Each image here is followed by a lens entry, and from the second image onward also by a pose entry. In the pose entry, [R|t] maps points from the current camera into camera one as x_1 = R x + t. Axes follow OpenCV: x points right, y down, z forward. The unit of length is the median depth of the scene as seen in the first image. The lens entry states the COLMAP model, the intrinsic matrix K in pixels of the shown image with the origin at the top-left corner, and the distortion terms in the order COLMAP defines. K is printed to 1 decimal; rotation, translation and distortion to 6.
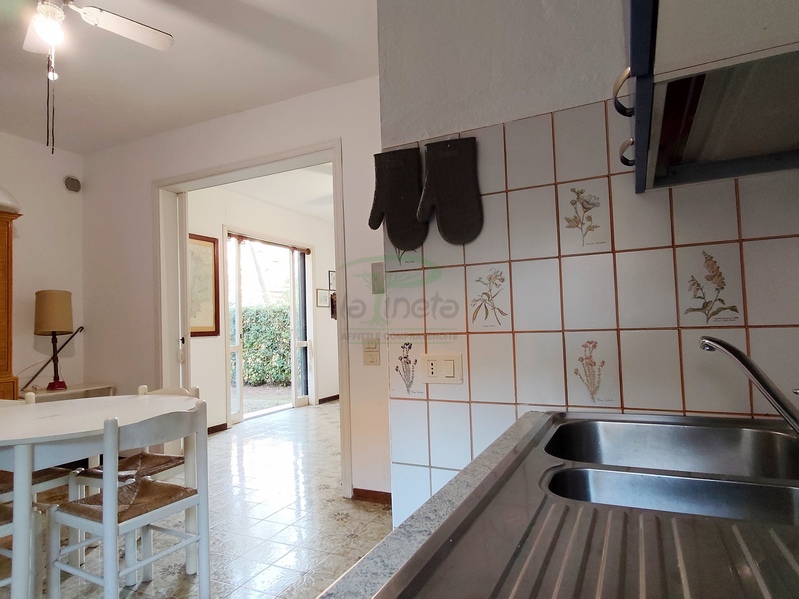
lens RADIAL K [[496.2, 0, 395.9], [0, 496.2, 300.8], [0, 0, 1]] dist [-0.007479, 0.010670]
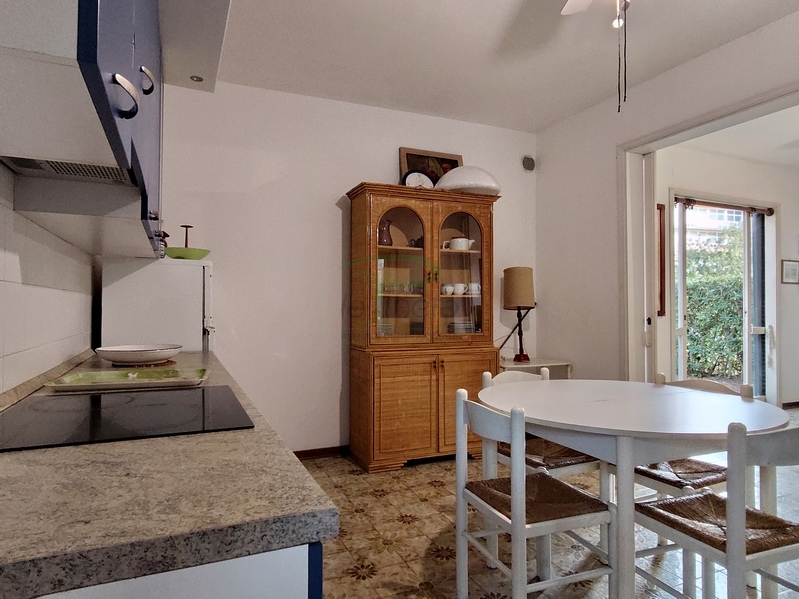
lens RADIAL K [[496.2, 0, 376.1], [0, 496.2, 303.3], [0, 0, 1]] dist [-0.007479, 0.010670]
pose [[0.744990, 0.029071, -0.666442, -0.200505], [0.006138, 0.998709, 0.050426, 0.000291], [0.667047, -0.041658, 0.743850, 0.014245]]
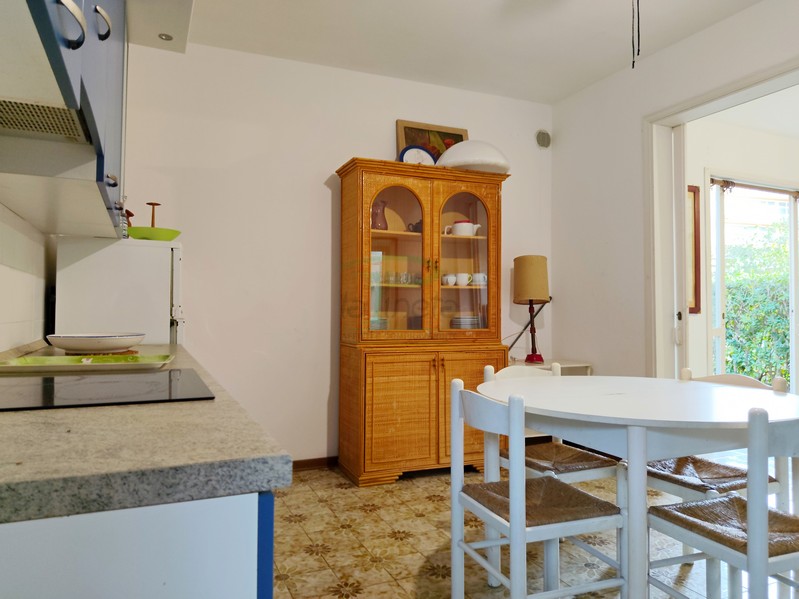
lens RADIAL K [[567.2, 0, 374.8], [0, 567.2, 298.8], [0, 0, 1]] dist [0.024190, -0.034471]
pose [[0.742974, 0.022007, -0.668959, -0.183855], [0.001722, 0.999393, 0.034790, 0.020636], [0.669318, -0.027001, 0.742485, 0.014054]]
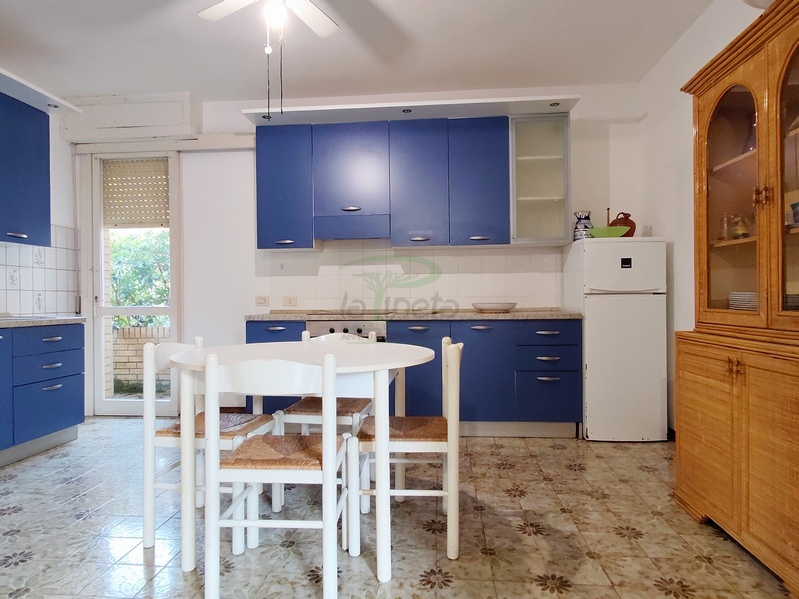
lens RADIAL K [[496.2, 0, 405.4], [0, 496.2, 297.4], [0, 0, 1]] dist [-0.007479, 0.010670]
pose [[-0.928320, 0.046037, -0.368920, -0.248333], [0.061926, 0.997589, -0.031339, 0.082797], [0.366588, -0.051938, -0.928933, 1.055504]]
